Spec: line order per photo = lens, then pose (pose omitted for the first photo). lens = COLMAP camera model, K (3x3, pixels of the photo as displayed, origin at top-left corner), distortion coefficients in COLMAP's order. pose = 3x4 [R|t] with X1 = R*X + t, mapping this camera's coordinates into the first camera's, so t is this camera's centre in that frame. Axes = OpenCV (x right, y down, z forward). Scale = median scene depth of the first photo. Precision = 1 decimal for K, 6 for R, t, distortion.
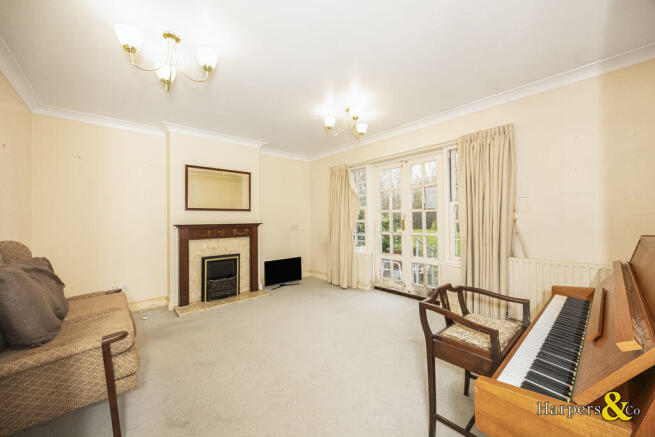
lens RADIAL K [[251.5, 0, 330.2], [0, 251.5, 217.5], [0, 0, 1]] dist [-0.000046, -0.000211]
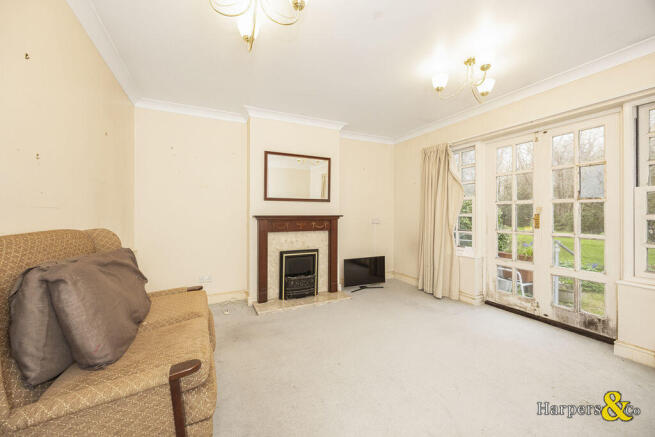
lens RADIAL K [[251.5, 0, 325.4], [0, 251.5, 214.5], [0, 0, 1]] dist [-0.000046, -0.000211]
pose [[0.964616, 0.014893, -0.263239, -0.108519], [-0.011603, 0.999834, 0.014048, 0.008180], [0.263405, -0.010497, 0.964628, 0.155963]]
